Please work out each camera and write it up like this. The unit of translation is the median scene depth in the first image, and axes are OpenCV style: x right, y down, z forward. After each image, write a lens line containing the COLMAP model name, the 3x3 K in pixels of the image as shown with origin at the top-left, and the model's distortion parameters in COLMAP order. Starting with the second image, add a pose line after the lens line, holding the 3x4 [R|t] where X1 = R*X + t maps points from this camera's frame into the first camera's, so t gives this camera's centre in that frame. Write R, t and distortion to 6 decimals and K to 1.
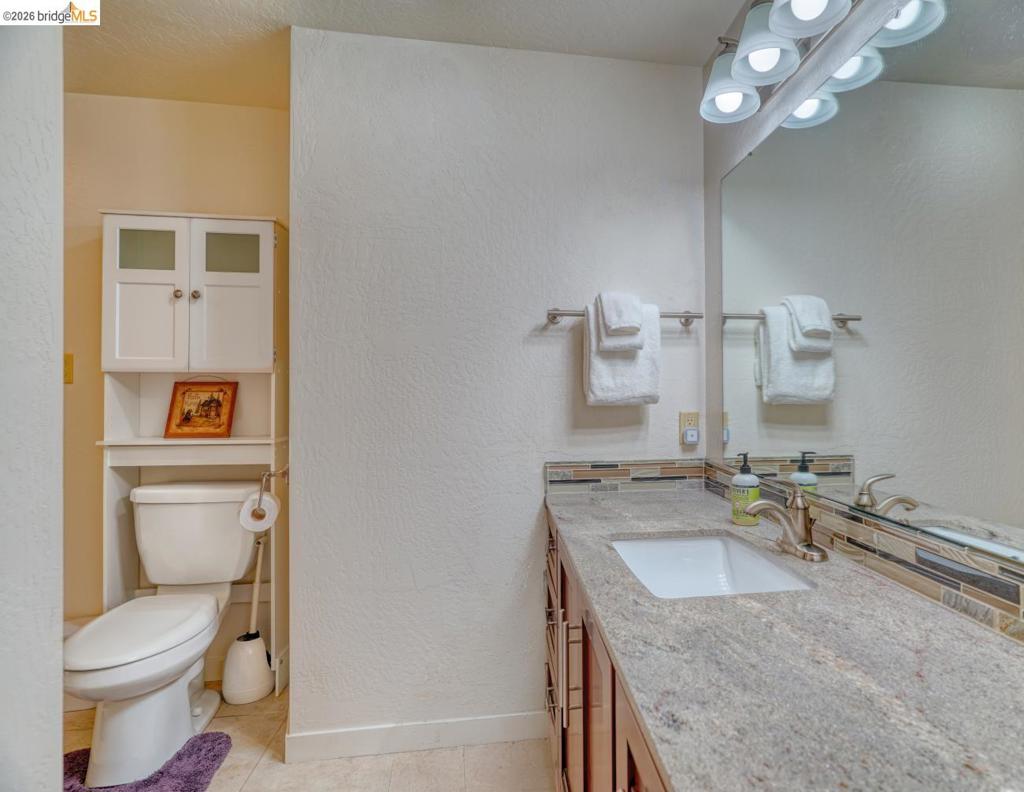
lens RADIAL K [[536.8, 0, 512.5], [0, 536.8, 392.2], [0, 0, 1]] dist [0.000004, 0.000019]
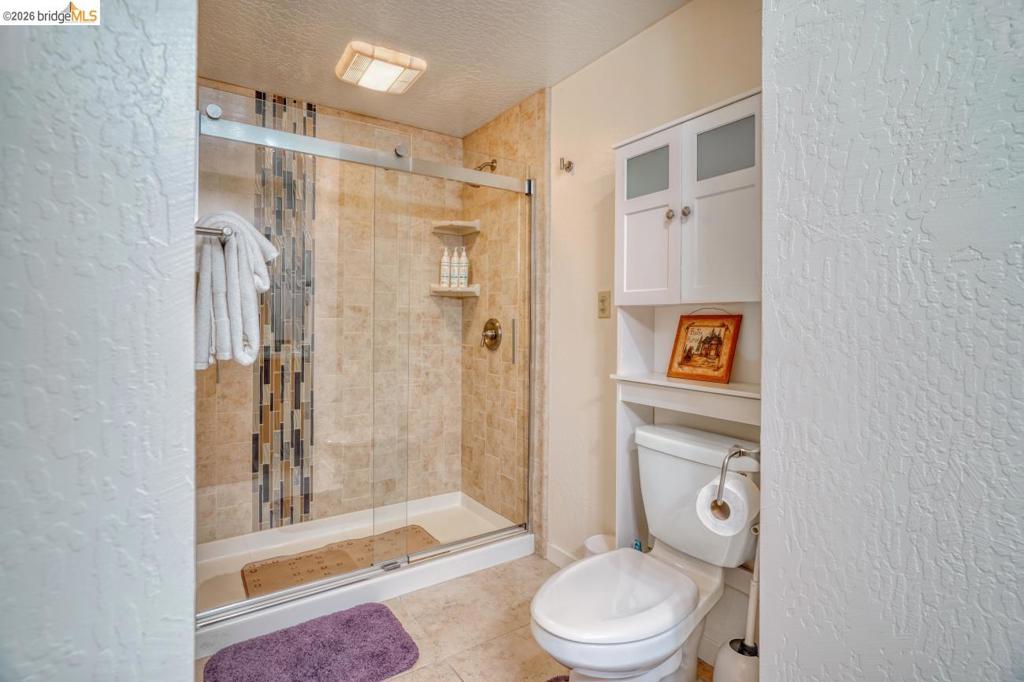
lens RADIAL K [[508.8, 0, 514.3], [0, 508.8, 324.1], [0, 0, 1]] dist [-0.003437, -0.000380]
pose [[0.529355, 0.003062, -0.848395, -0.051835], [-0.006812, 0.999977, -0.000641, -0.002367], [0.848373, 0.006118, 0.529363, 0.330459]]
